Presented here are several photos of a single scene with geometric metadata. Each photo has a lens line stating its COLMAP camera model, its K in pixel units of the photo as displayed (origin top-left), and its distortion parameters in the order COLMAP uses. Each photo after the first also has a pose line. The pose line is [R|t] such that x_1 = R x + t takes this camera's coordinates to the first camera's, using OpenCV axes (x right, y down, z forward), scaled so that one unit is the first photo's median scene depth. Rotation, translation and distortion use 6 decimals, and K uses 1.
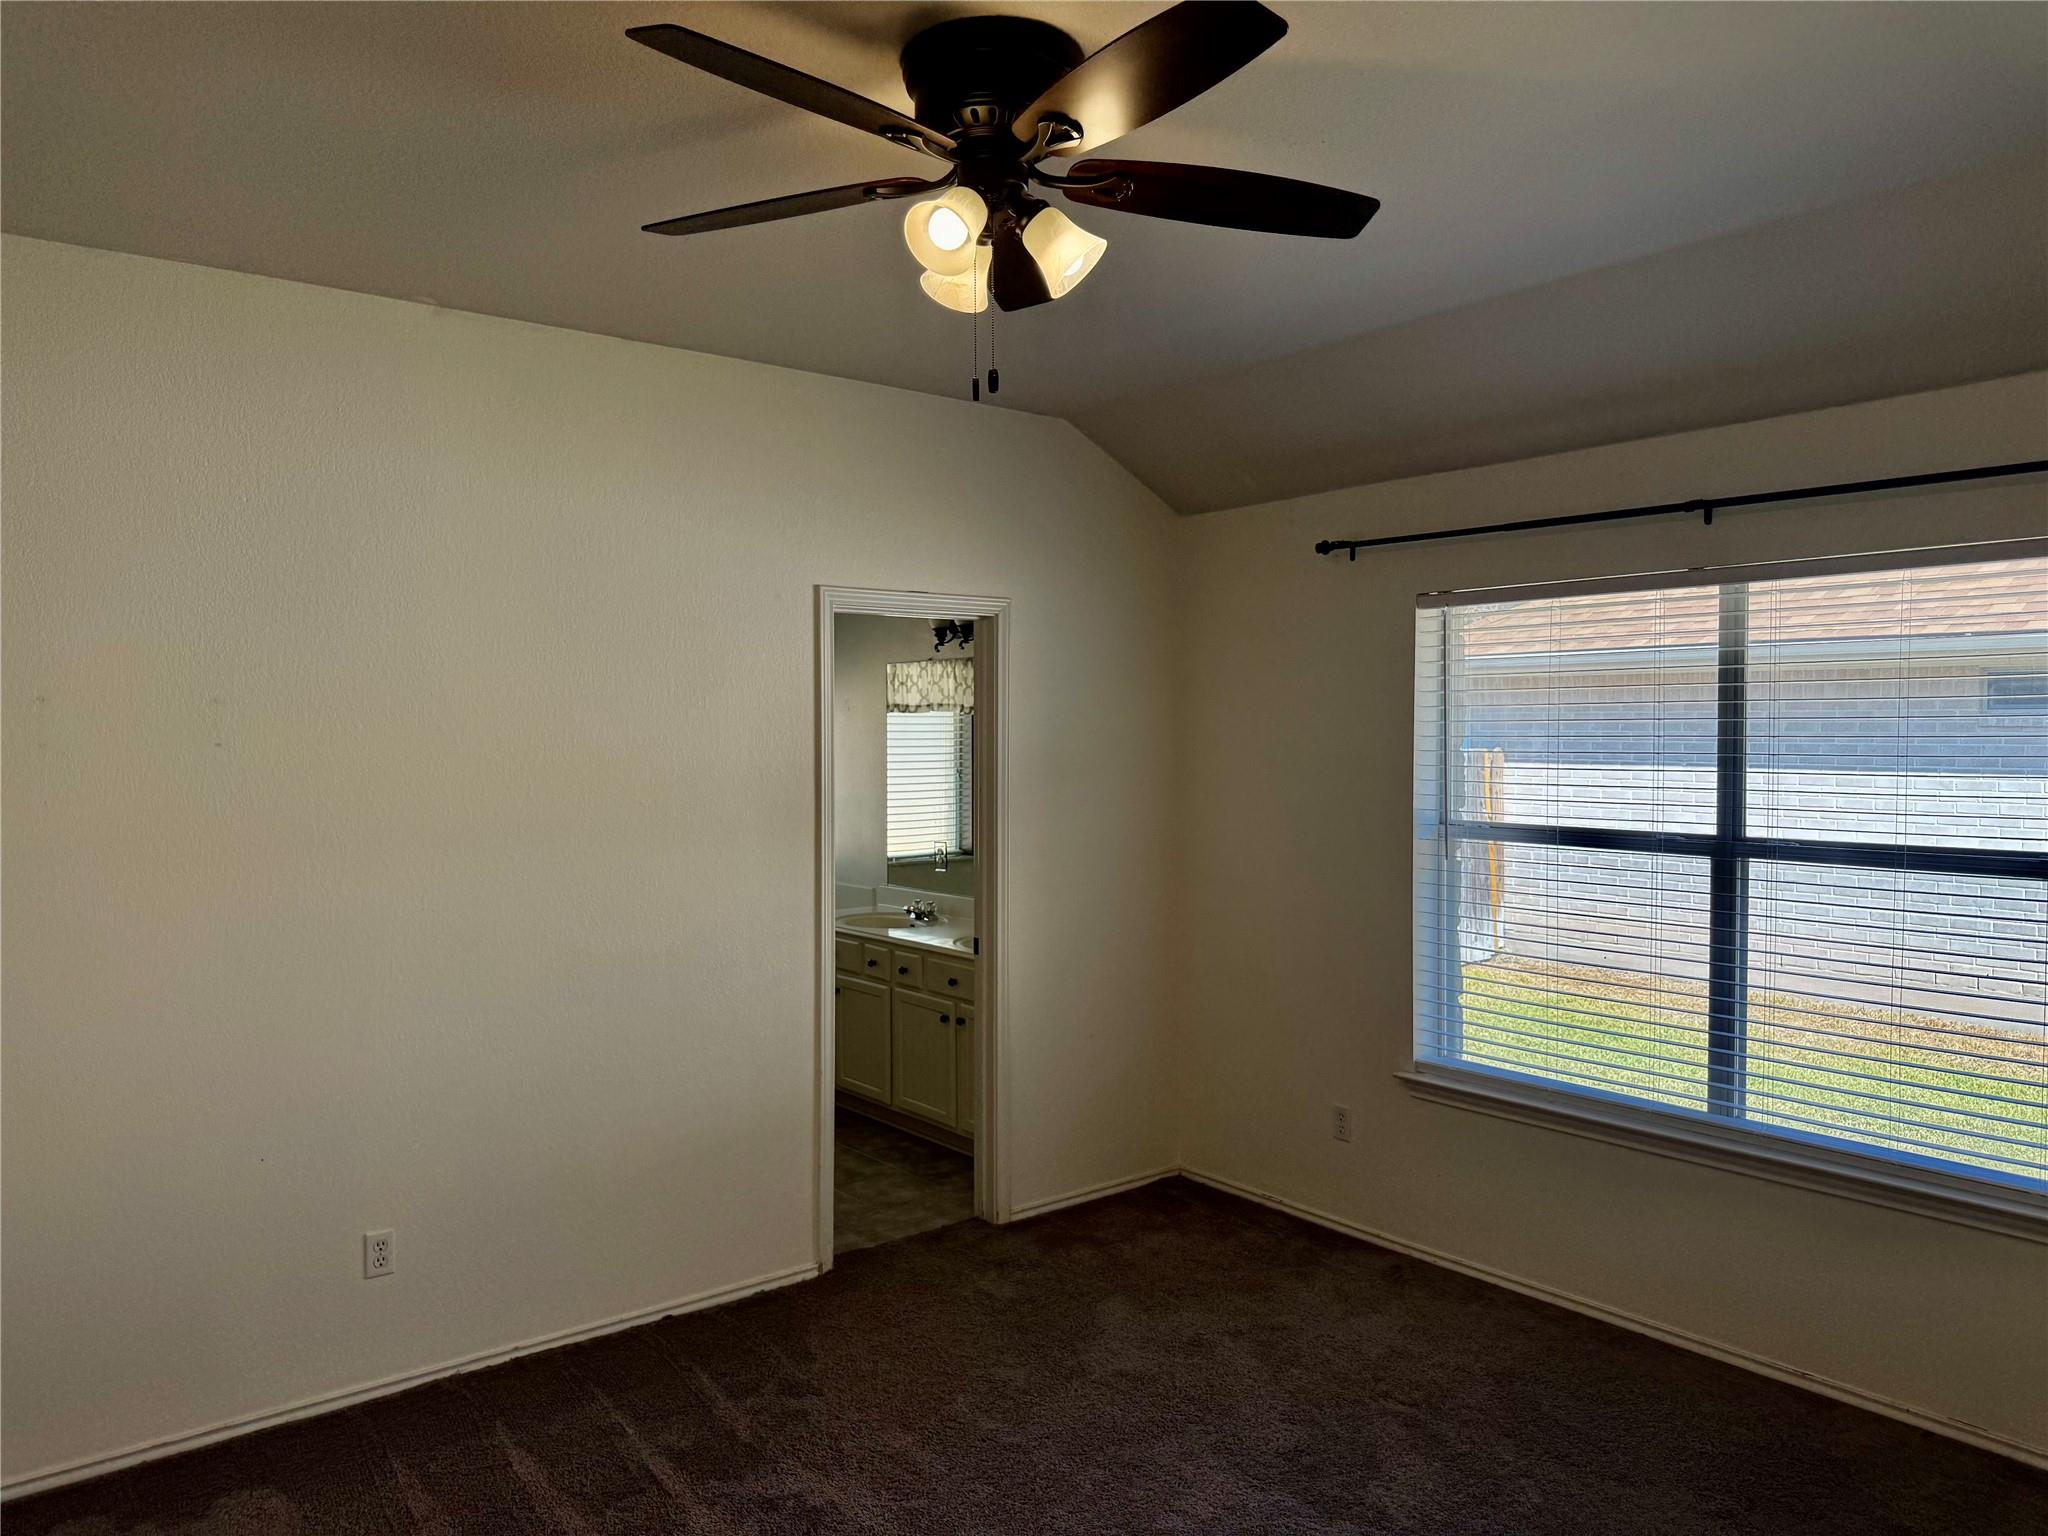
lens RADIAL K [[1456.4, 0, 1024.0], [0, 1456.4, 768.0], [0, 0, 1]] dist [0.133415, -0.244069]
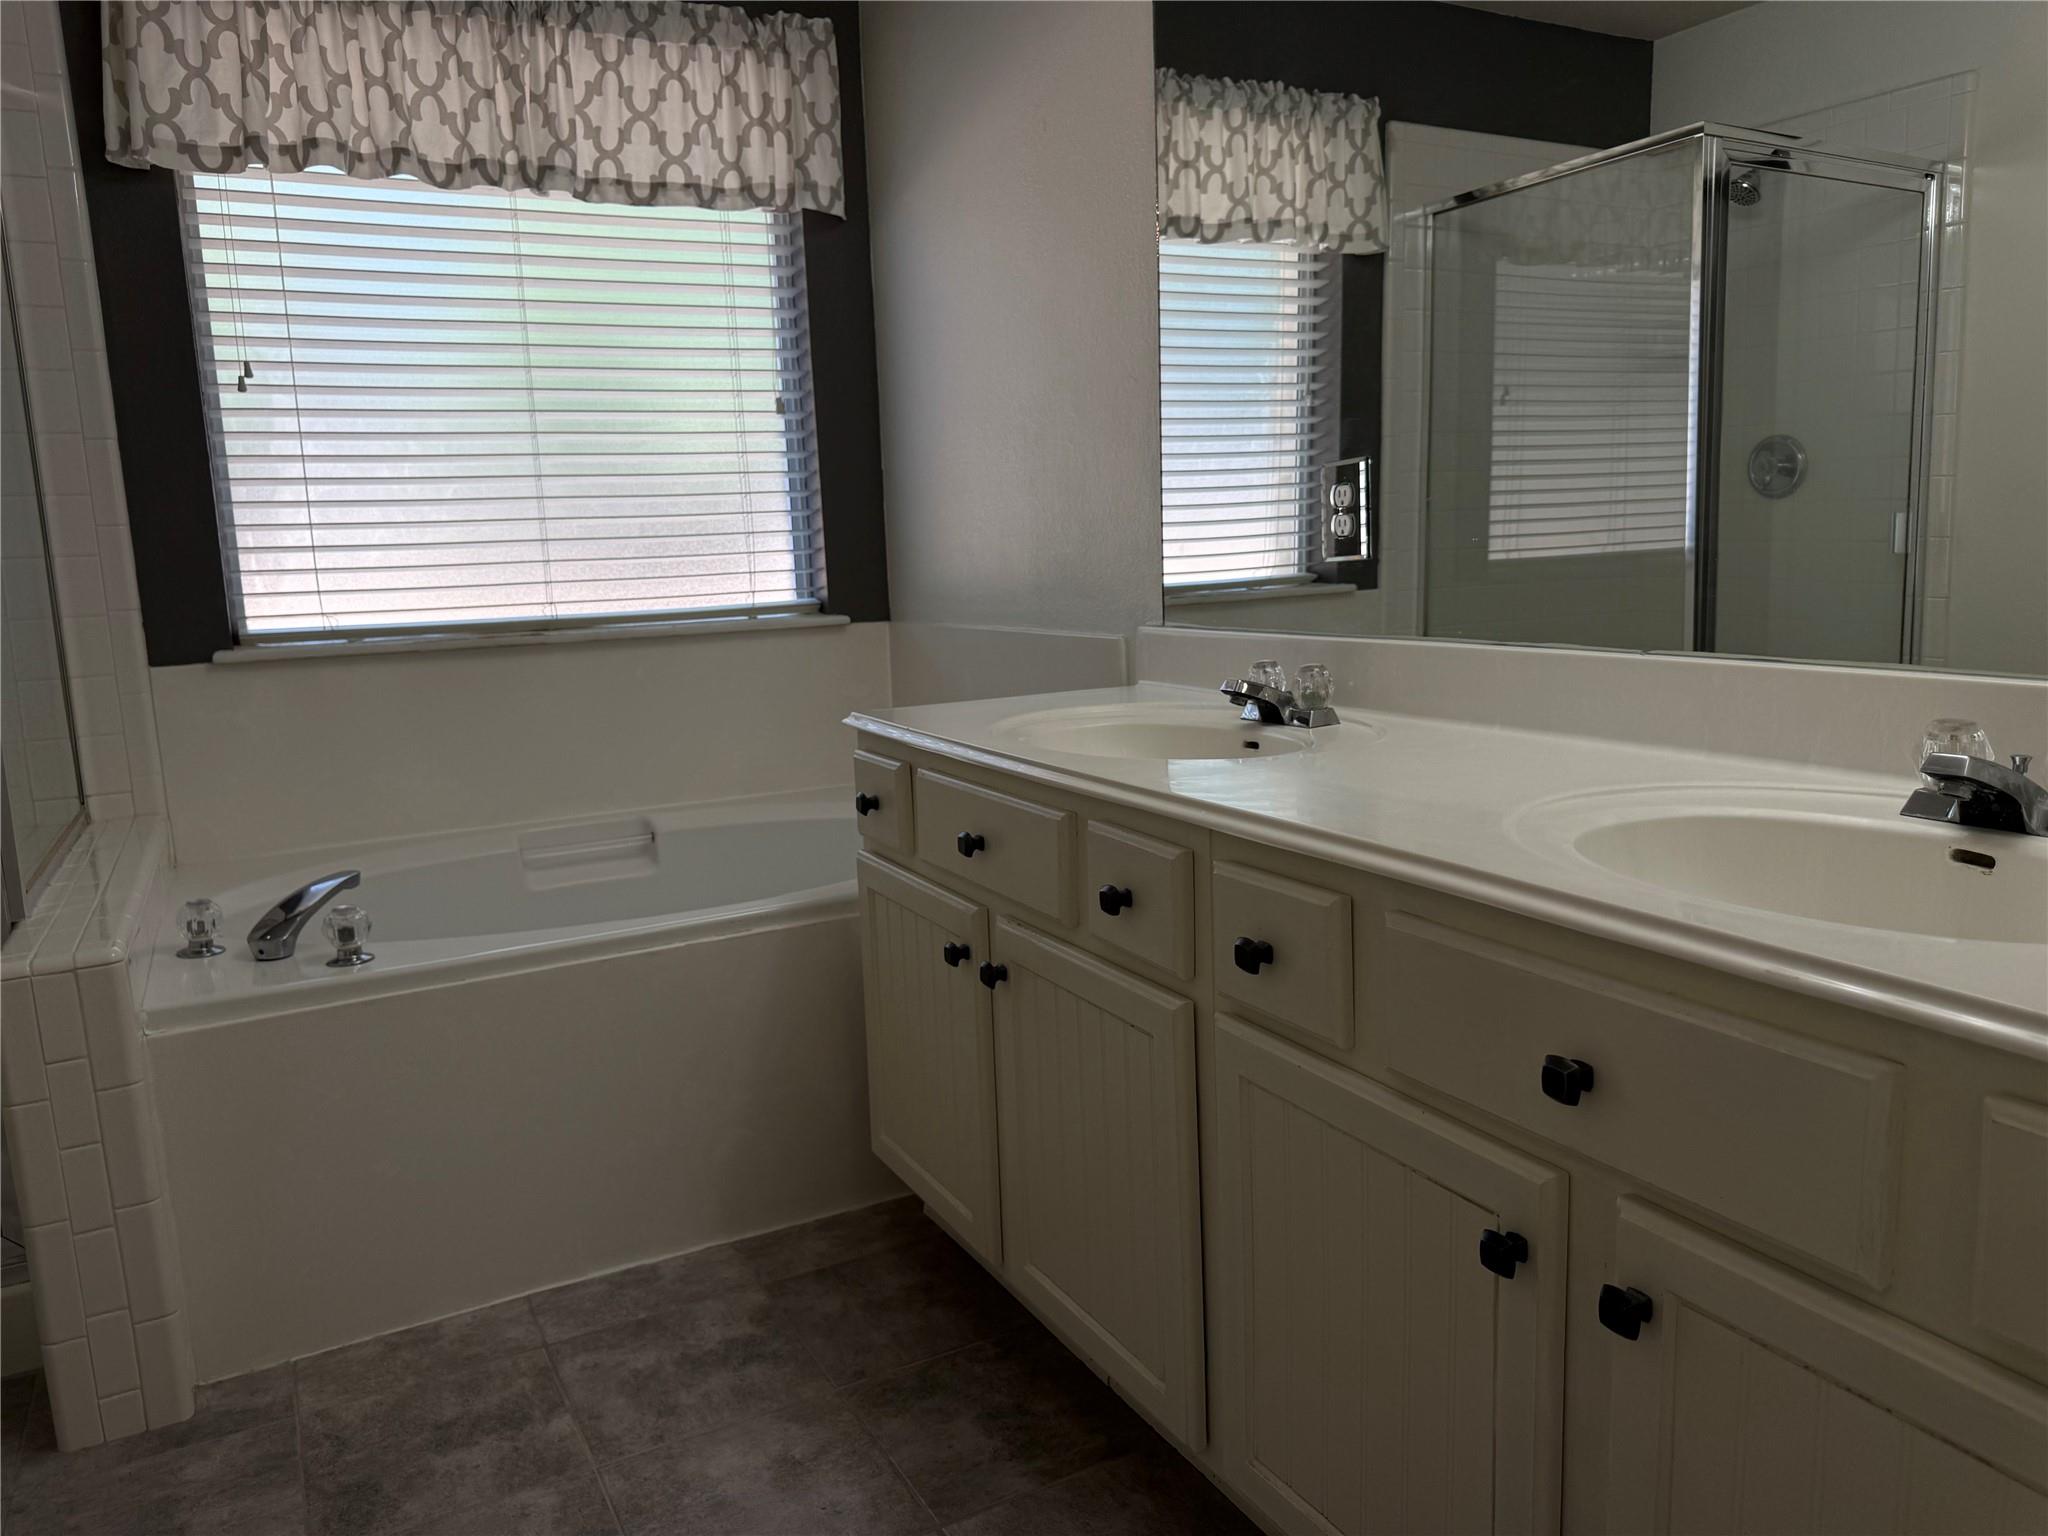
lens RADIAL K [[1445.5, 0, 1018.2], [0, 1445.5, 756.2], [0, 0, 1]] dist [-0.000773, -0.003882]
pose [[0.980771, -0.018285, -0.194303, -0.052711], [0.043017, 0.991369, 0.123841, 0.057401], [0.190361, -0.129818, 0.973093, 0.556549]]
